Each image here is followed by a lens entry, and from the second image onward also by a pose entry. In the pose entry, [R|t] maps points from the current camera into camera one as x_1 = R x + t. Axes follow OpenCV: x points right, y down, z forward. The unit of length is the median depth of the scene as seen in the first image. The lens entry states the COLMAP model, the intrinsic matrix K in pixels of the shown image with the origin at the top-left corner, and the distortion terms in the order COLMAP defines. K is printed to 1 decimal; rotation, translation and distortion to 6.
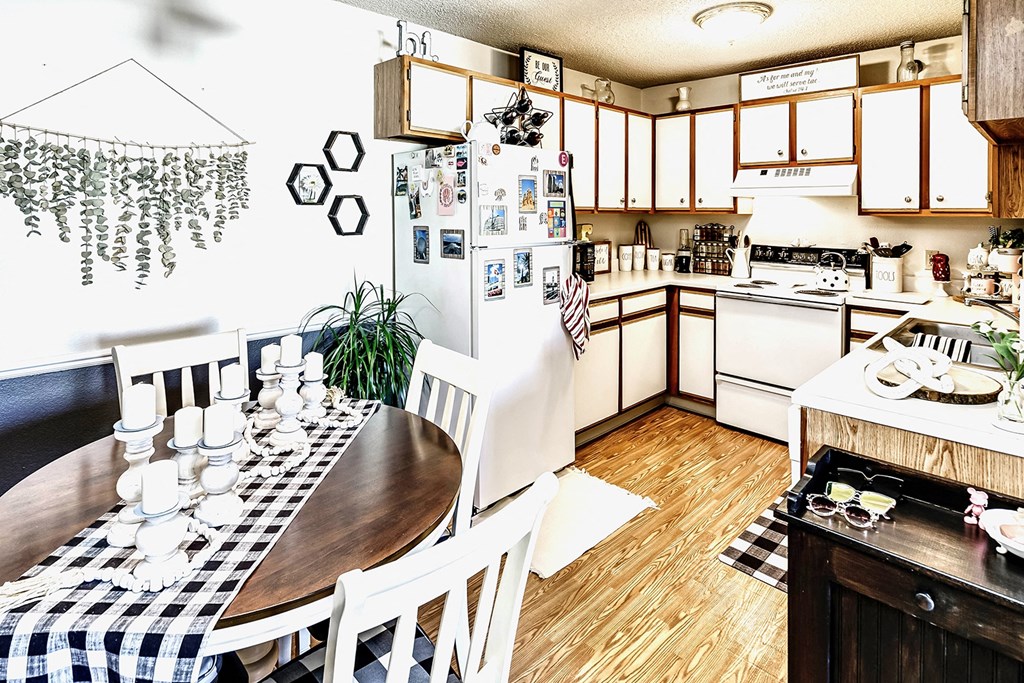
lens RADIAL K [[588.4, 0, 517.3], [0, 588.4, 215.7], [0, 0, 1]] dist [-0.004793, 0.001577]
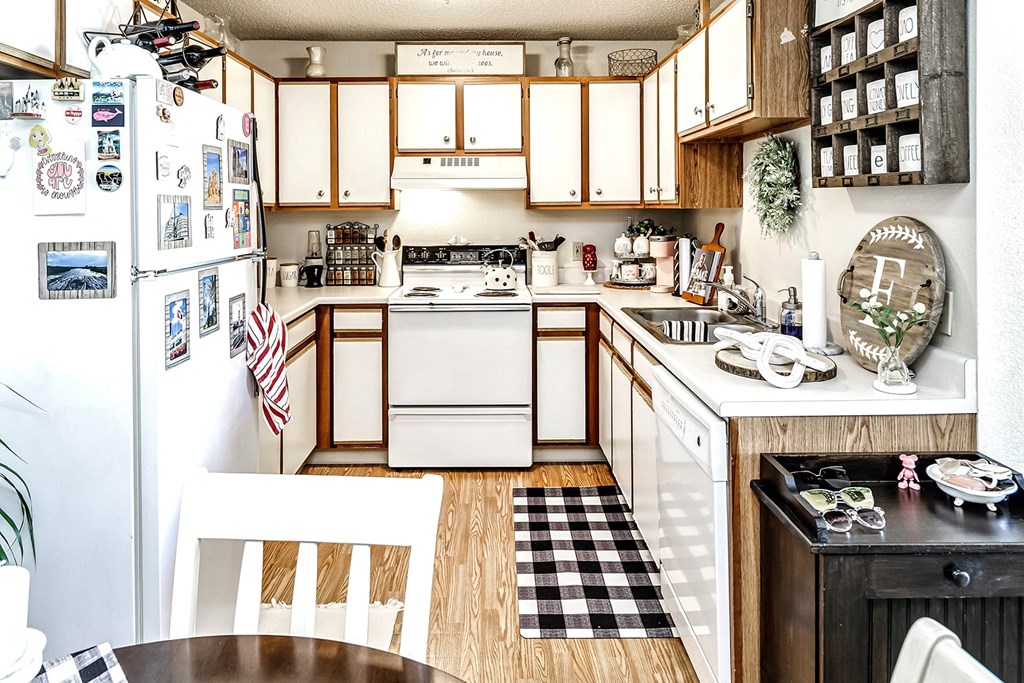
lens RADIAL K [[668.5, 0, 535.9], [0, 668.5, 208.9], [0, 0, 1]] dist [0.002413, 0.003158]
pose [[0.675538, -0.009747, 0.737261, -0.228128], [0.017466, 0.999844, -0.002786, 0.002464], [-0.737119, 0.014759, 0.675602, 0.260639]]
